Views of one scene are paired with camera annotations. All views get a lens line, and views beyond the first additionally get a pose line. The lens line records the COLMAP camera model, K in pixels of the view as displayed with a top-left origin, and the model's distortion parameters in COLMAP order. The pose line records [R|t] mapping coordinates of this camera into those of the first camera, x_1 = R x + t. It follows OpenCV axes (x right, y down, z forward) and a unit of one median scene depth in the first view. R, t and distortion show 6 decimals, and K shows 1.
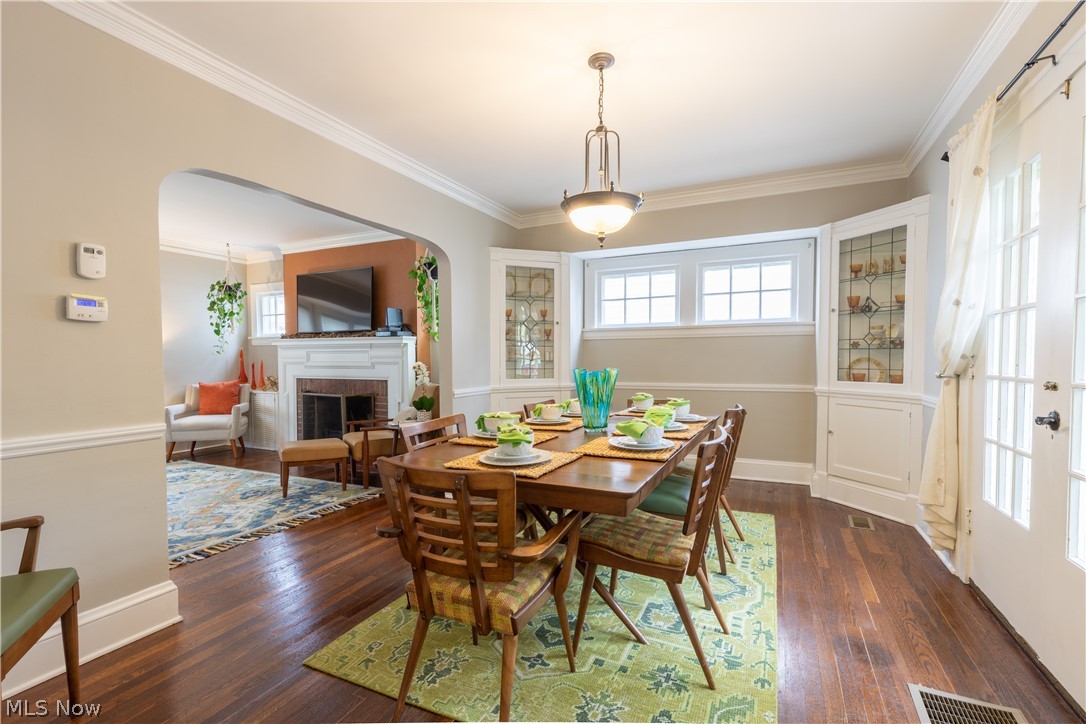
lens RADIAL K [[494.6, 0, 541.5], [0, 494.6, 365.5], [0, 0, 1]] dist [0.019799, 0.000162]
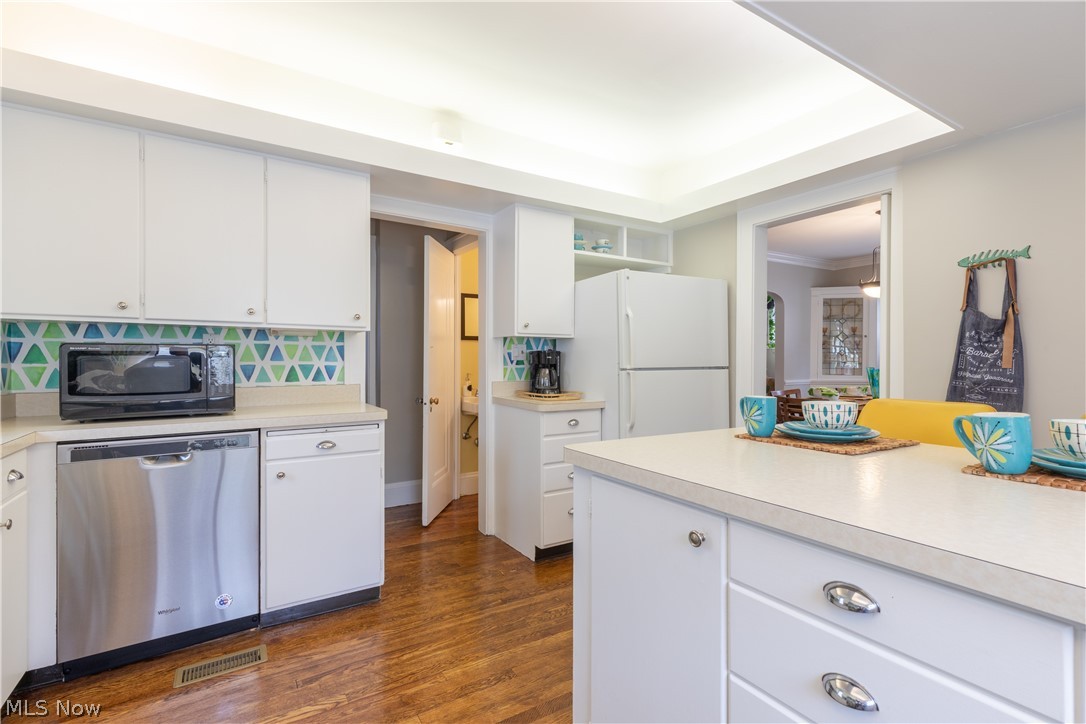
lens RADIAL K [[494.6, 0, 536.0], [0, 494.6, 357.1], [0, 0, 1]] dist [0.019799, 0.000162]
pose [[0.833932, 0.007651, -0.551814, 0.034166], [-0.018767, 0.999719, -0.014501, 0.010945], [0.551548, 0.022448, 0.833841, -0.692198]]
